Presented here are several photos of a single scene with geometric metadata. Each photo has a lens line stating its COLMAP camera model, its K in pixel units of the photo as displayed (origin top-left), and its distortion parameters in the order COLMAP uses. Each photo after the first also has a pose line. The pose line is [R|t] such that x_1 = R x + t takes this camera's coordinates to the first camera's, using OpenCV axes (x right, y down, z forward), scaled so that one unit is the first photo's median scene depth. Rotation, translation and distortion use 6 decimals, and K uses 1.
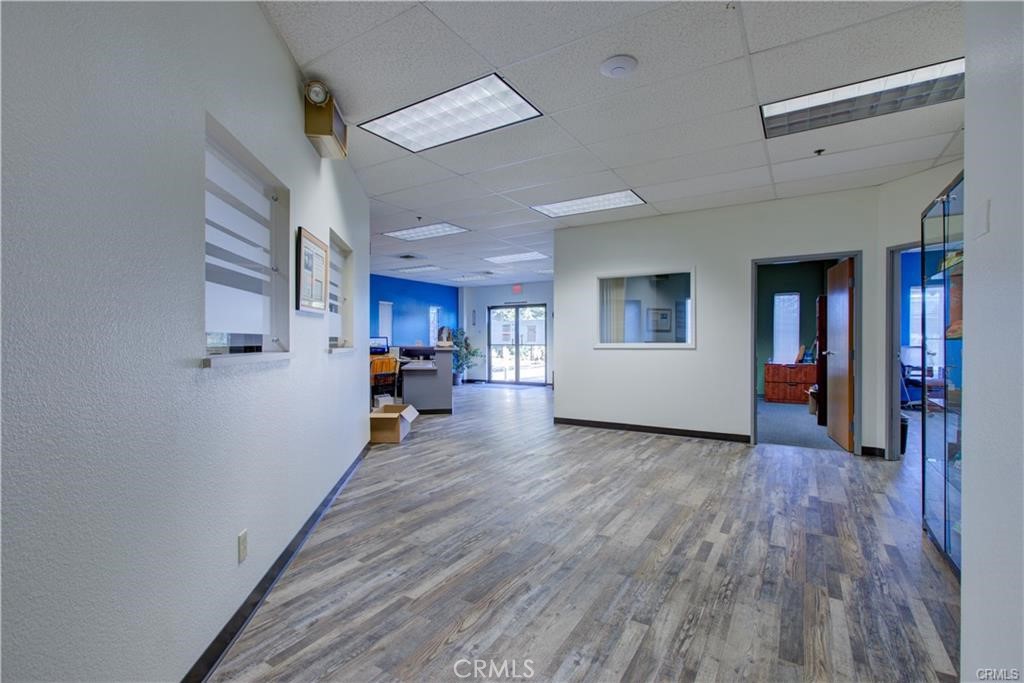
lens RADIAL K [[474.1, 0, 508.5], [0, 474.1, 340.2], [0, 0, 1]] dist [-0.004658, 0.002195]
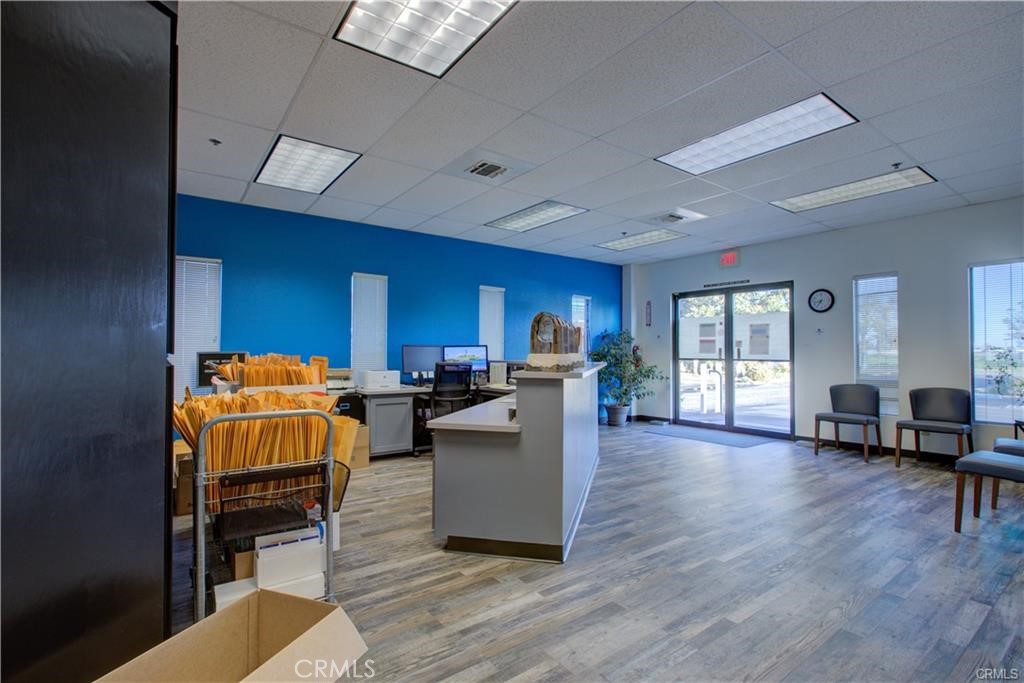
lens RADIAL K [[474.1, 0, 514.3], [0, 474.1, 344.0], [0, 0, 1]] dist [-0.004658, 0.002195]
pose [[0.921959, -0.008654, -0.387192, 0.001982], [-0.000895, 0.999700, -0.024476, 0.005946], [0.387287, 0.022912, 0.921674, 0.389709]]
